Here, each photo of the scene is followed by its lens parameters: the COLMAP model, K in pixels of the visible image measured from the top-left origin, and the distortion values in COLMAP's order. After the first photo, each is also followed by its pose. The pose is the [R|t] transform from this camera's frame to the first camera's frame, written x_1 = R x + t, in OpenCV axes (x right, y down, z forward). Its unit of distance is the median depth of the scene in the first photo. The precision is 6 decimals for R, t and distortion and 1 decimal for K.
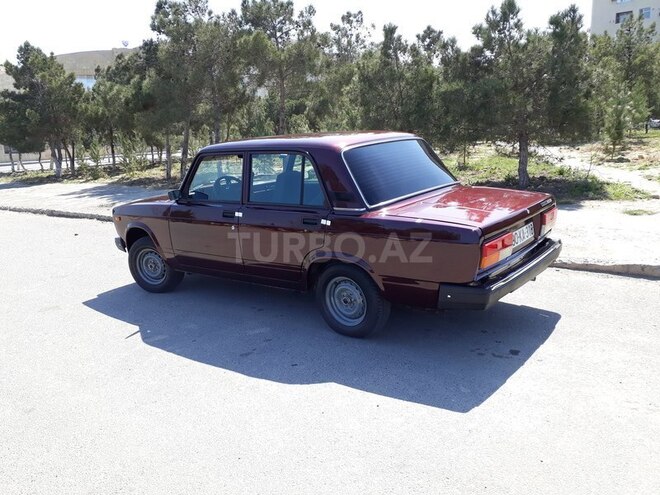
lens RADIAL K [[521.0, 0, 330.0], [0, 521.0, 247.5], [0, 0, 1]] dist [0.077729, -0.073688]
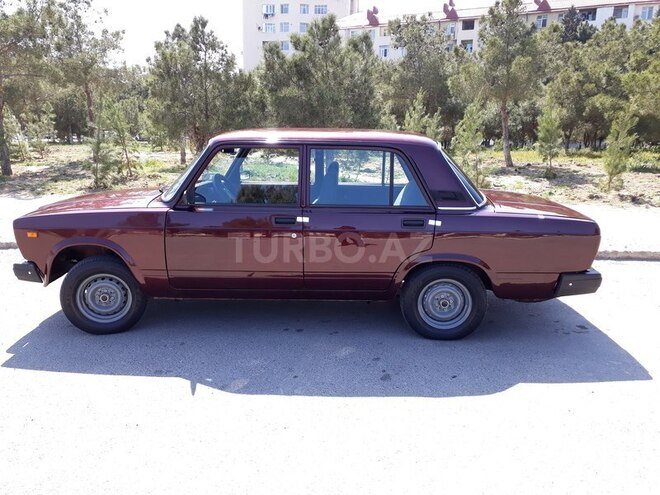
lens RADIAL K [[521.0, 0, 330.0], [0, 521.0, 247.5], [0, 0, 1]] dist [0.077729, -0.073688]
pose [[0.816280, -0.063360, 0.574171, -0.622980], [0.071461, 0.997407, 0.008470, -0.022103], [-0.573219, 0.034117, 0.818692, 0.286265]]
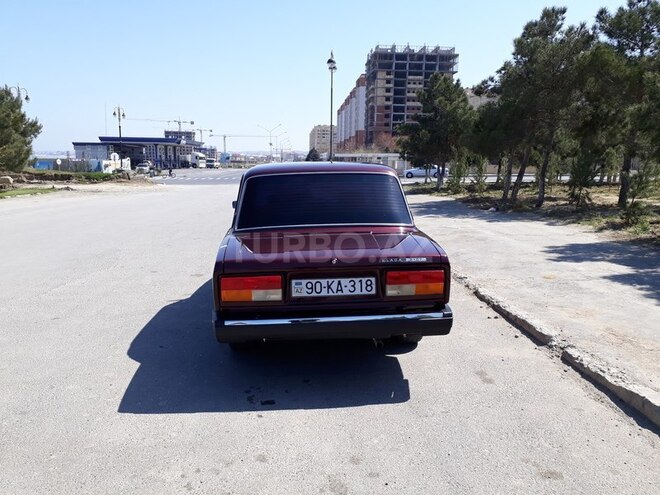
lens RADIAL K [[514.5, 0, 331.6], [0, 514.5, 265.8], [0, 0, 1]] dist [0.062675, -0.063813]
pose [[0.692441, 0.192448, -0.695334, 0.842299], [-0.190611, 0.978322, 0.080953, -0.116121], [0.695840, 0.076483, 0.714113, 0.313290]]
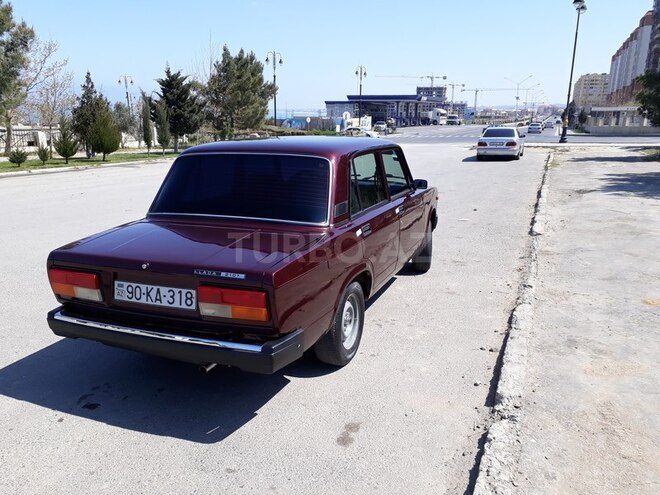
lens RADIAL K [[514.5, 0, 331.6], [0, 514.5, 265.8], [0, 0, 1]] dist [0.062675, -0.063813]
pose [[0.314095, 0.310205, -0.897284, 0.974091], [-0.222805, 0.942804, 0.247949, -0.276101], [0.922877, 0.122040, 0.365245, 0.836622]]
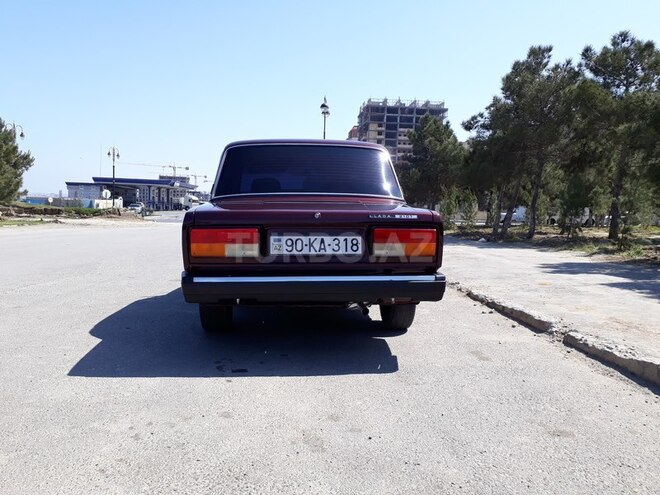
lens RADIAL K [[516.7, 0, 330.6], [0, 516.7, 259.4], [0, 0, 1]] dist [0.067443, -0.068806]
pose [[0.700948, 0.136557, -0.700017, 0.826912], [-0.209014, 0.977737, -0.018558, 0.005924], [0.681898, 0.159321, 0.713885, 0.379888]]
